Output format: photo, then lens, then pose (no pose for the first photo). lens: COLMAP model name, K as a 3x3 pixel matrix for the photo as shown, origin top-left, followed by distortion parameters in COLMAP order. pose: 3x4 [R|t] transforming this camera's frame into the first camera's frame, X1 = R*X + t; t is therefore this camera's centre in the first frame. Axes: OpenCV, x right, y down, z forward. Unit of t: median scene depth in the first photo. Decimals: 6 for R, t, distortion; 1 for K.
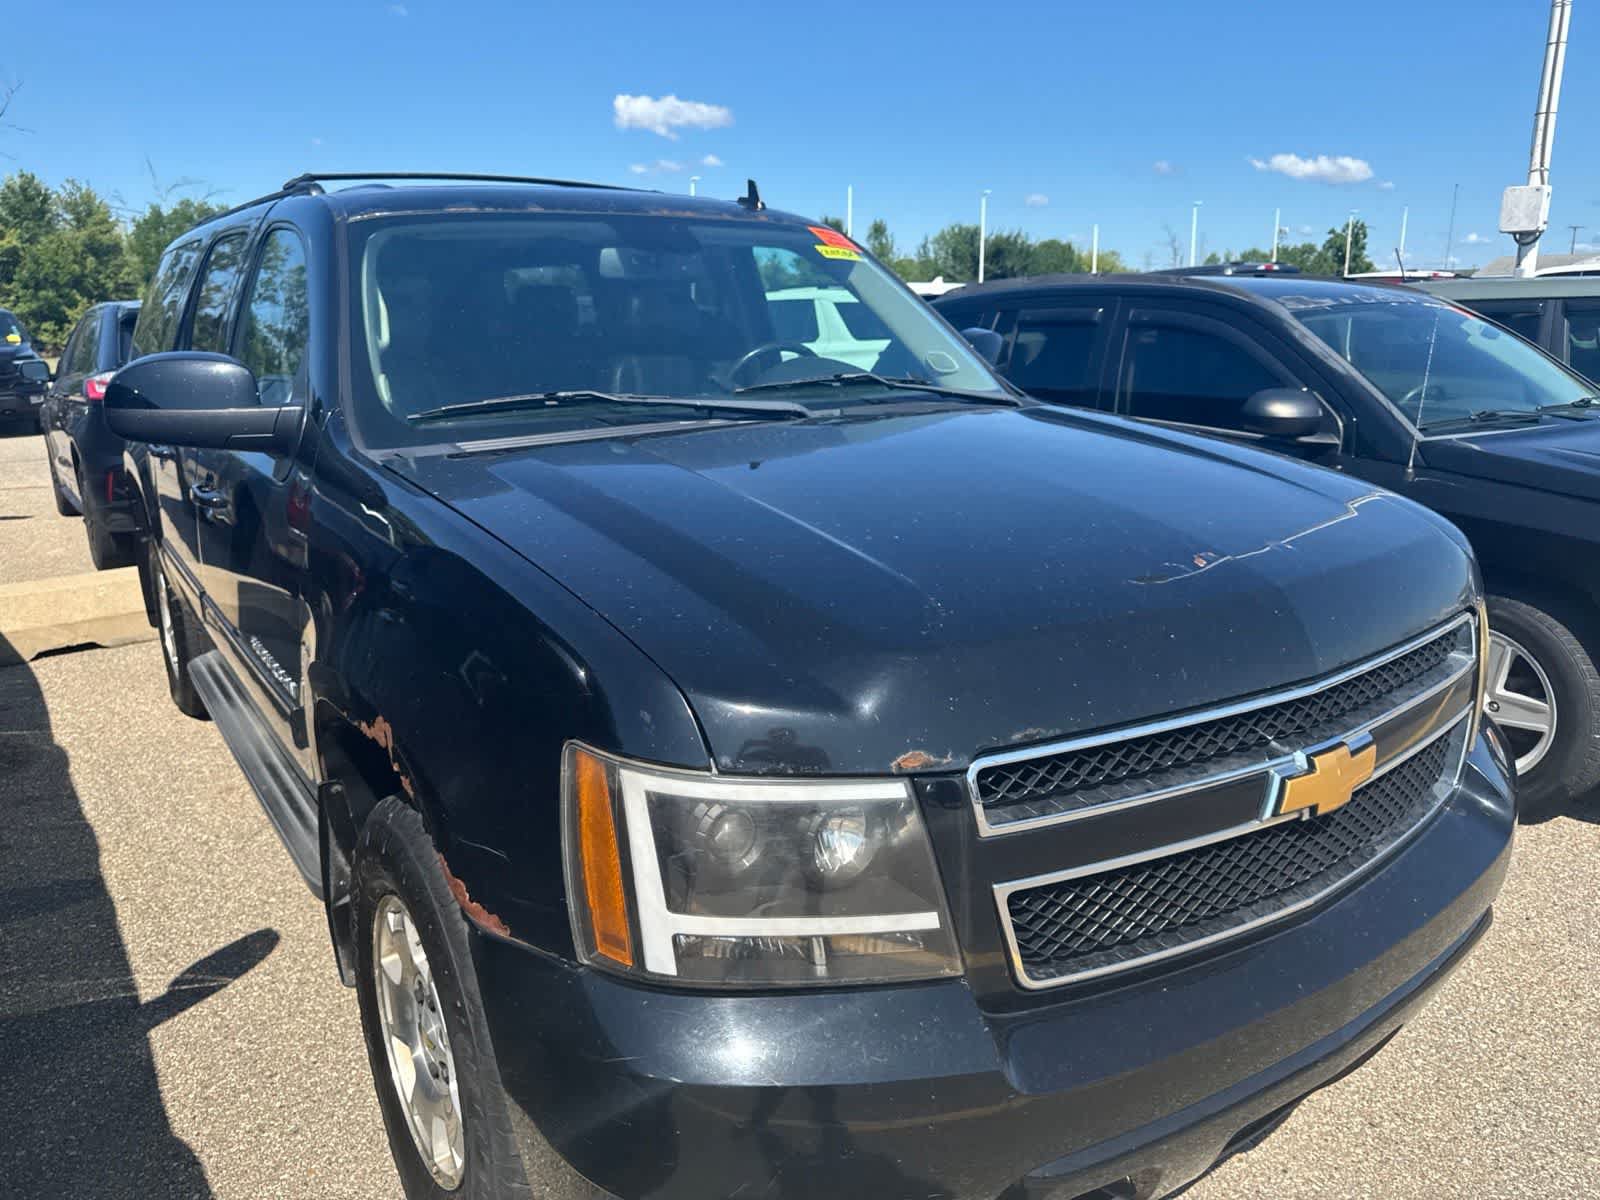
lens RADIAL K [[1139.9, 0, 786.2], [0, 1139.9, 593.0], [0, 0, 1]] dist [0.016052, -0.018033]
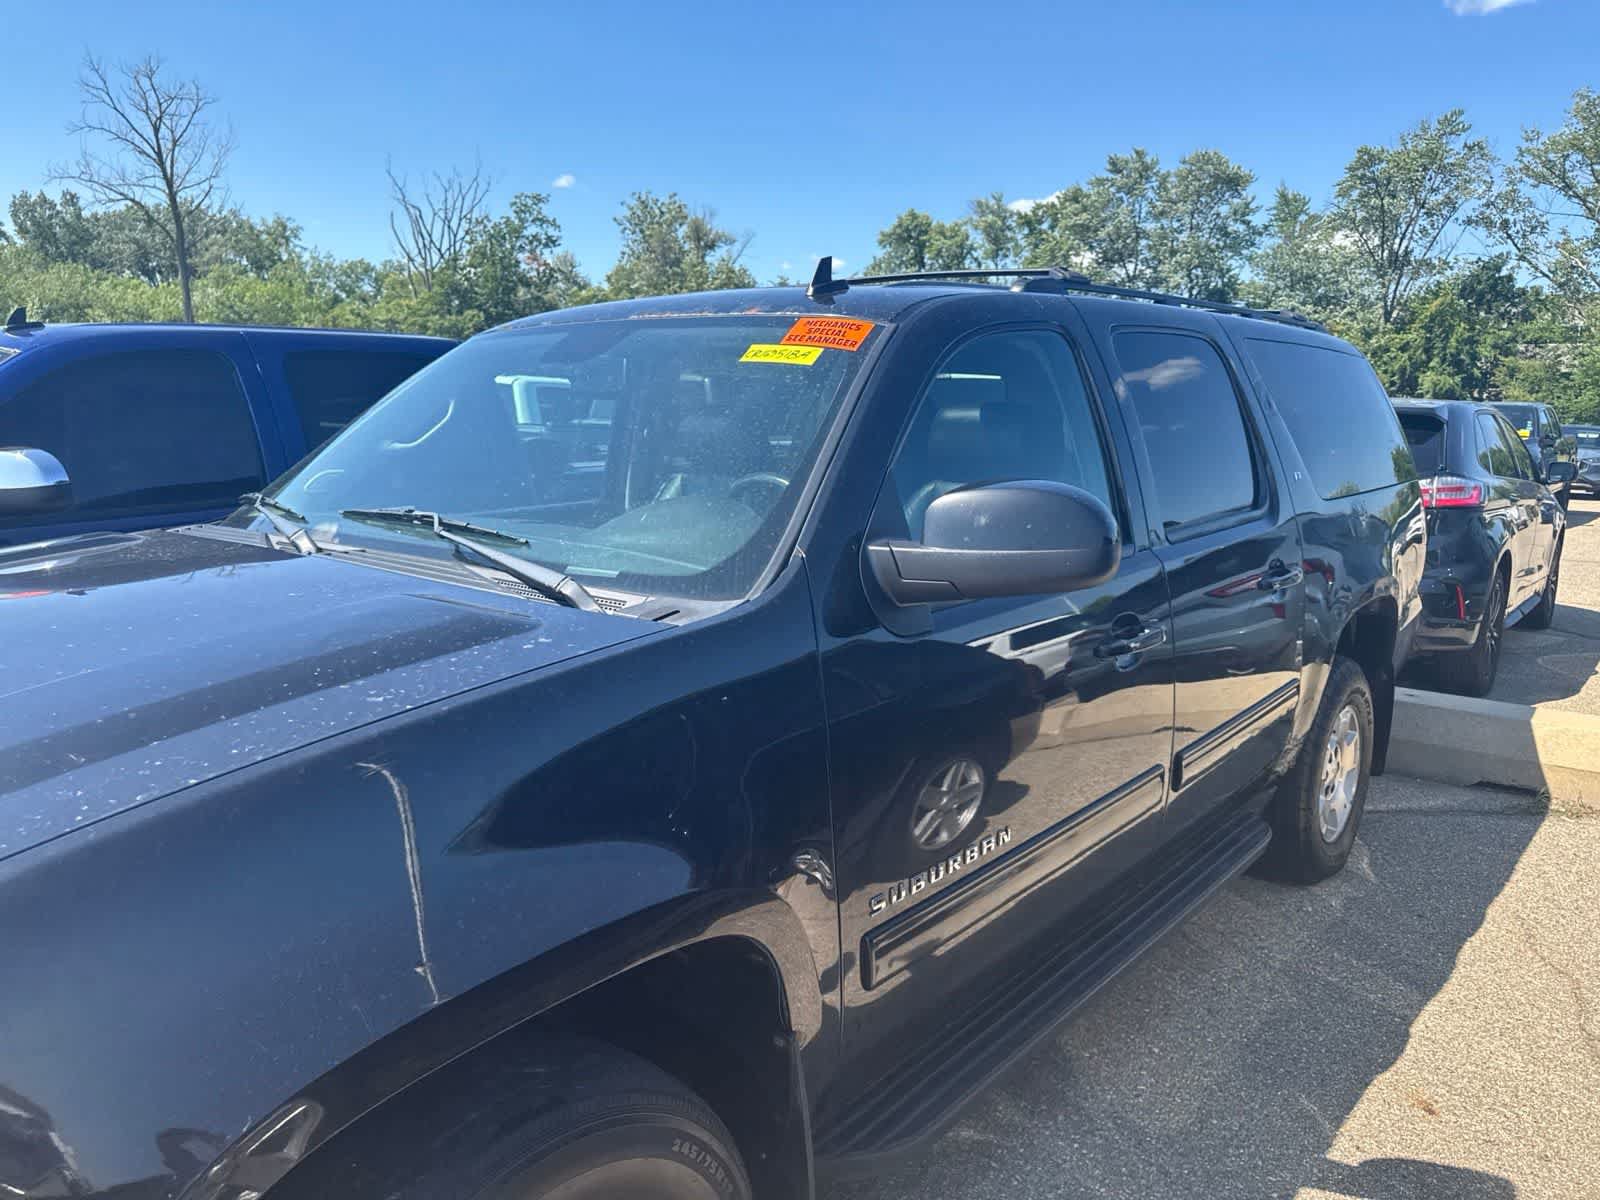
lens RADIAL K [[1139.9, 0, 793.5], [0, 1139.9, 594.4], [0, 0, 1]] dist [0.016052, -0.018033]
pose [[0.262606, 0.173126, -0.949245, 0.729165], [-0.244364, 0.963634, 0.108147, -0.238101], [0.933447, 0.203562, 0.295362, 0.845256]]
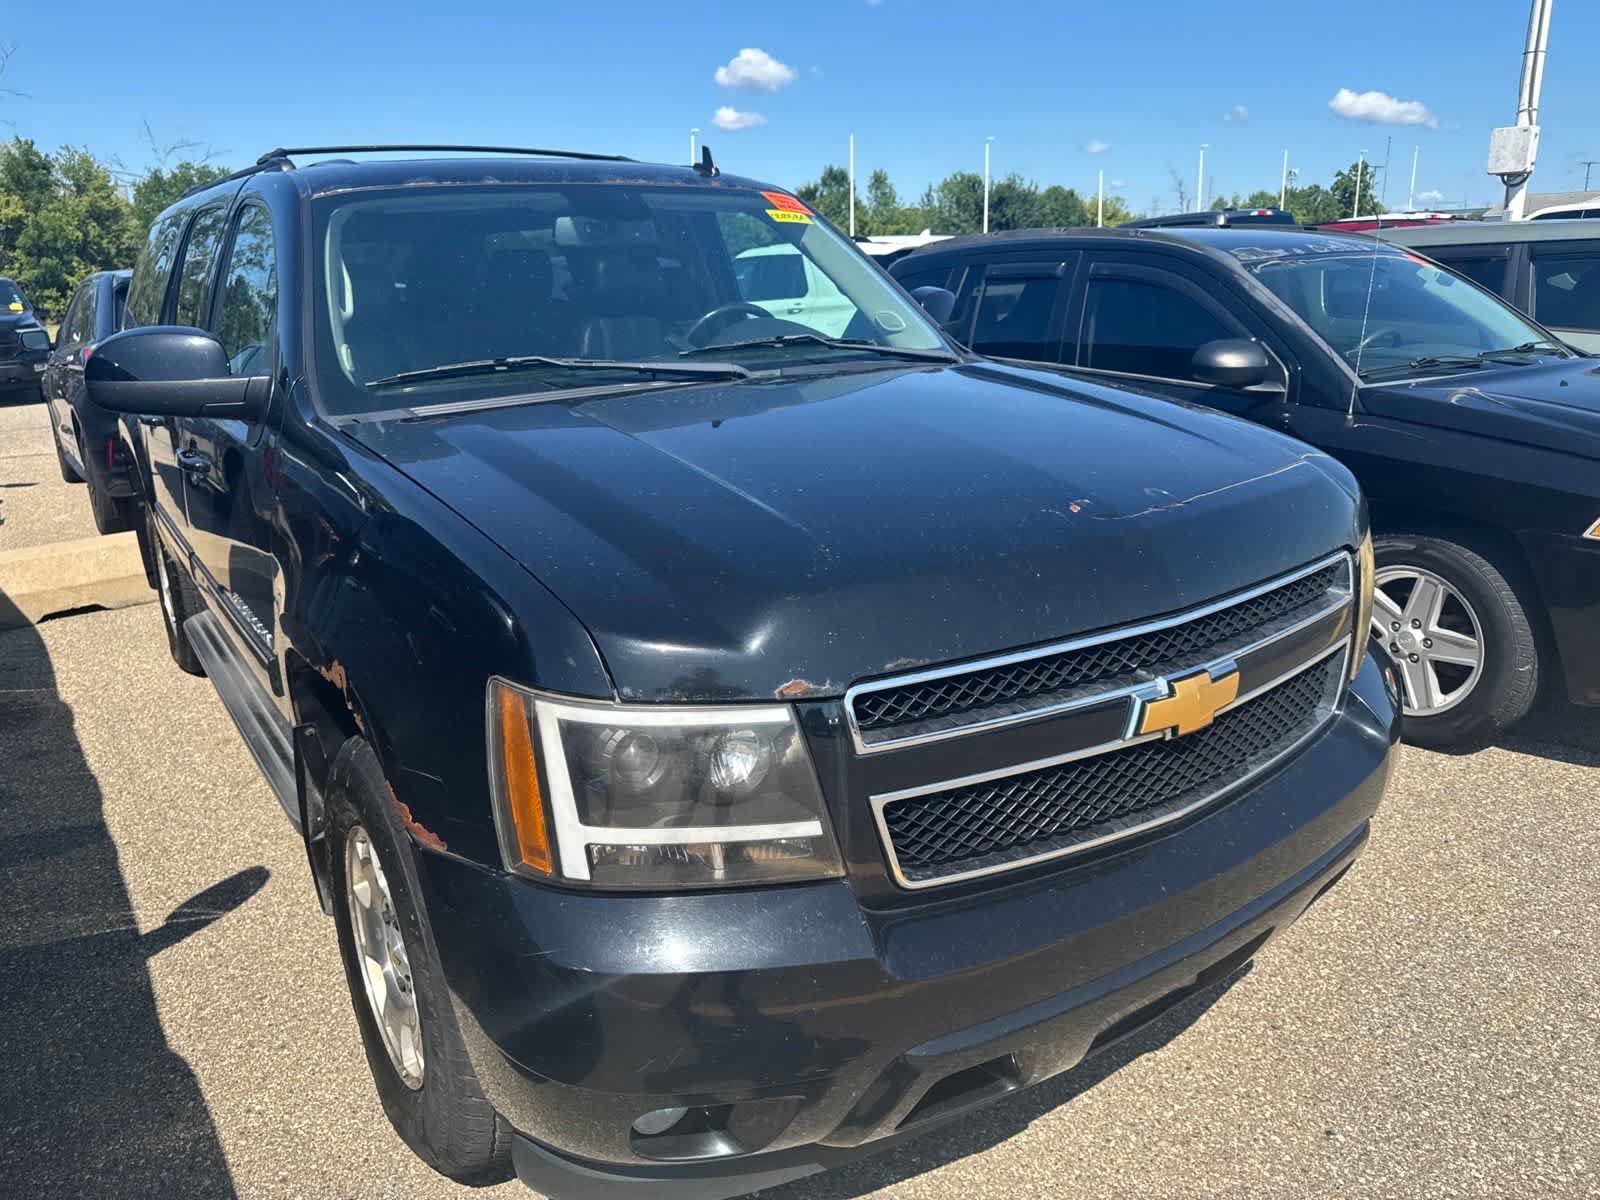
lens RADIAL K [[1139.9, 0, 786.1], [0, 1139.9, 582.9], [0, 0, 1]] dist [0.016052, -0.018033]
pose [[0.999840, -0.015652, -0.008654, 0.047286], [0.015908, 0.999413, 0.030343, 0.003812], [0.008174, -0.030476, 0.999502, -0.049749]]
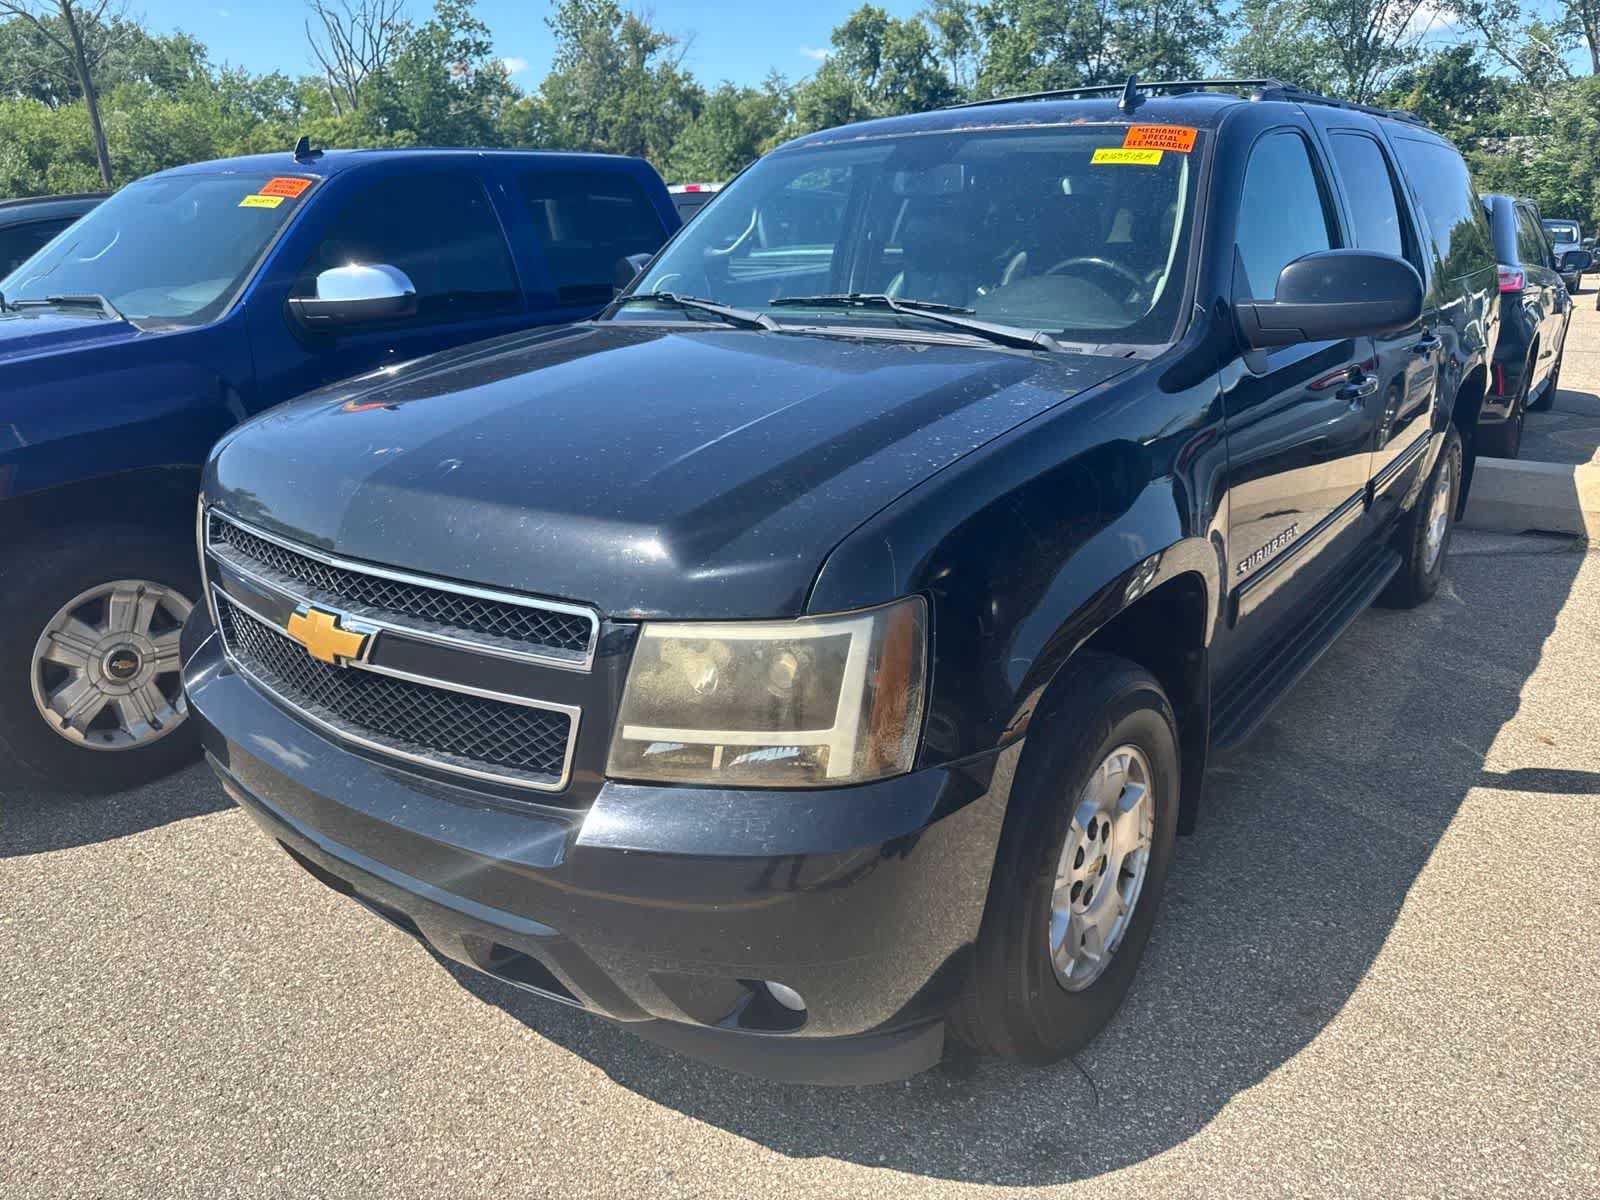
lens RADIAL K [[1139.9, 0, 796.1], [0, 1139.9, 596.0], [0, 0, 1]] dist [0.016052, -0.018033]
pose [[0.309143, 0.302940, -0.901475, 0.856466], [-0.215715, 0.945538, 0.243772, -0.142866], [0.926228, 0.119101, 0.357656, 0.505929]]
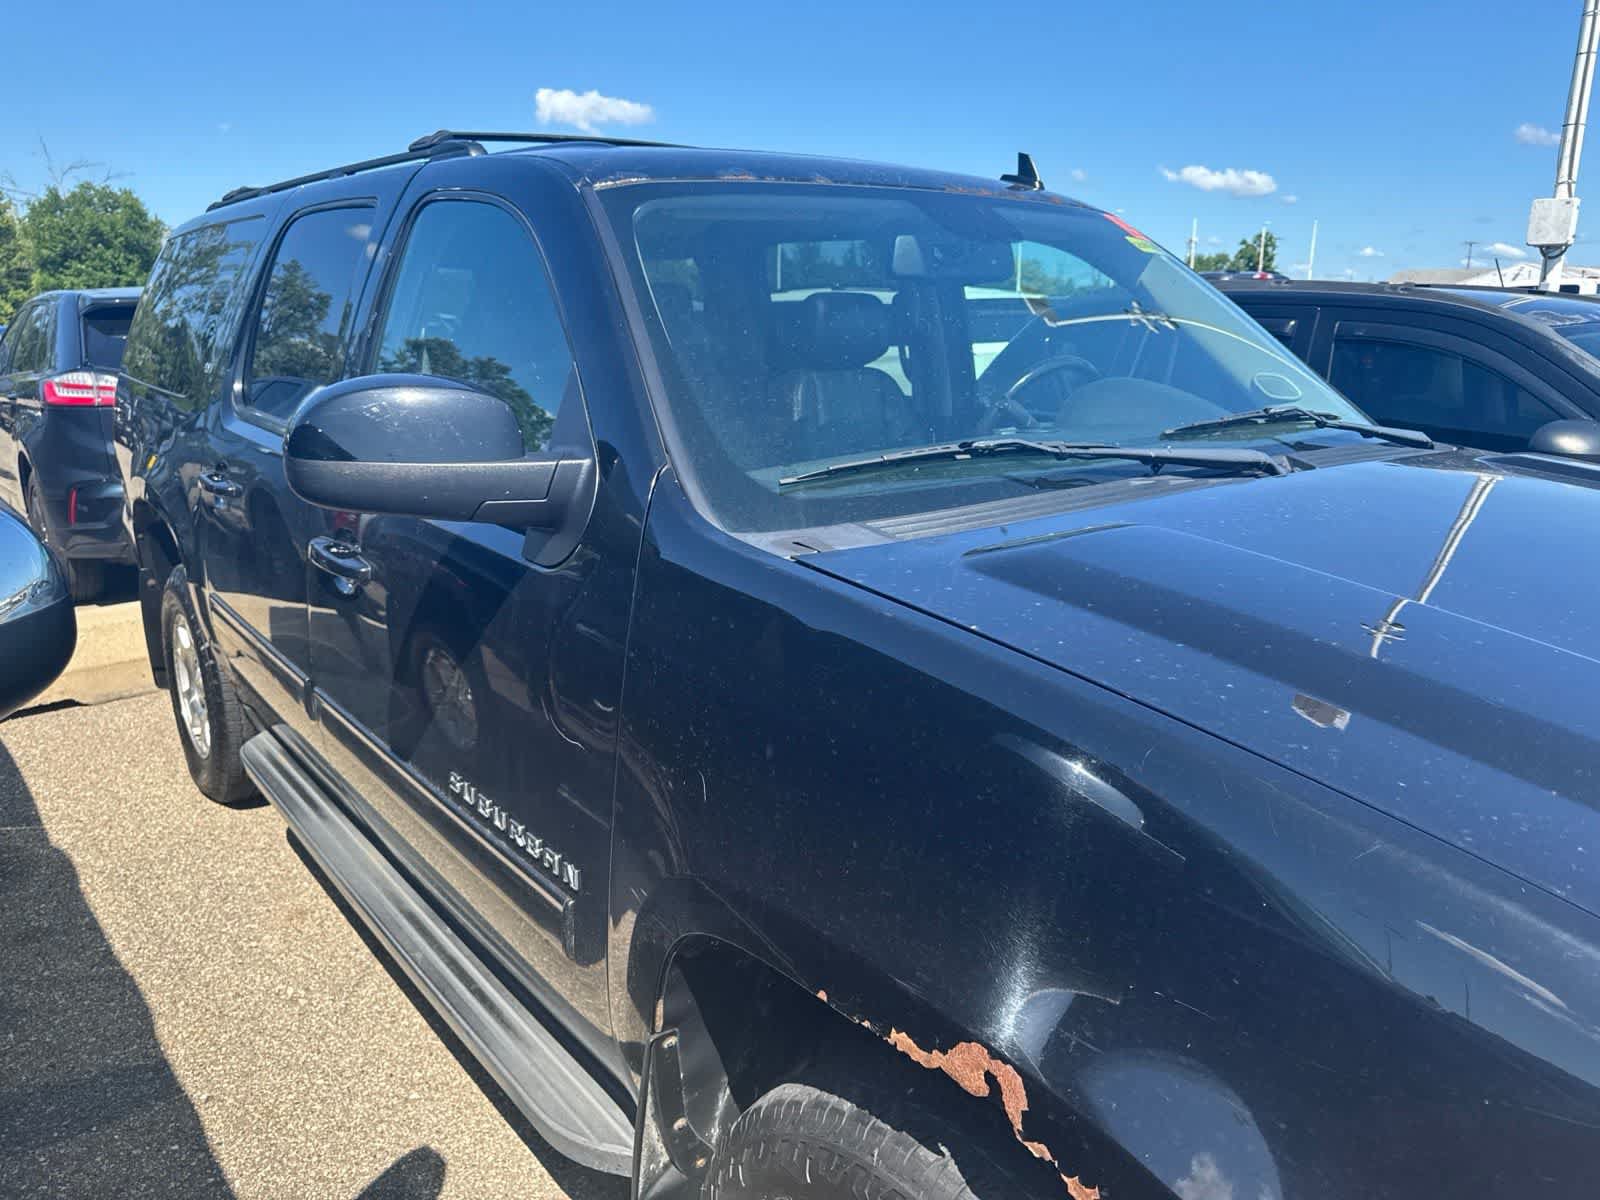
lens RADIAL K [[1139.9, 0, 793.4], [0, 1139.9, 590.1], [0, 0, 1]] dist [0.016052, -0.018033]
pose [[0.997183, -0.000948, 0.074998, -0.258493], [0.001110, 0.999997, -0.002123, -0.061298], [-0.074995, 0.002200, 0.997181, 0.234142]]
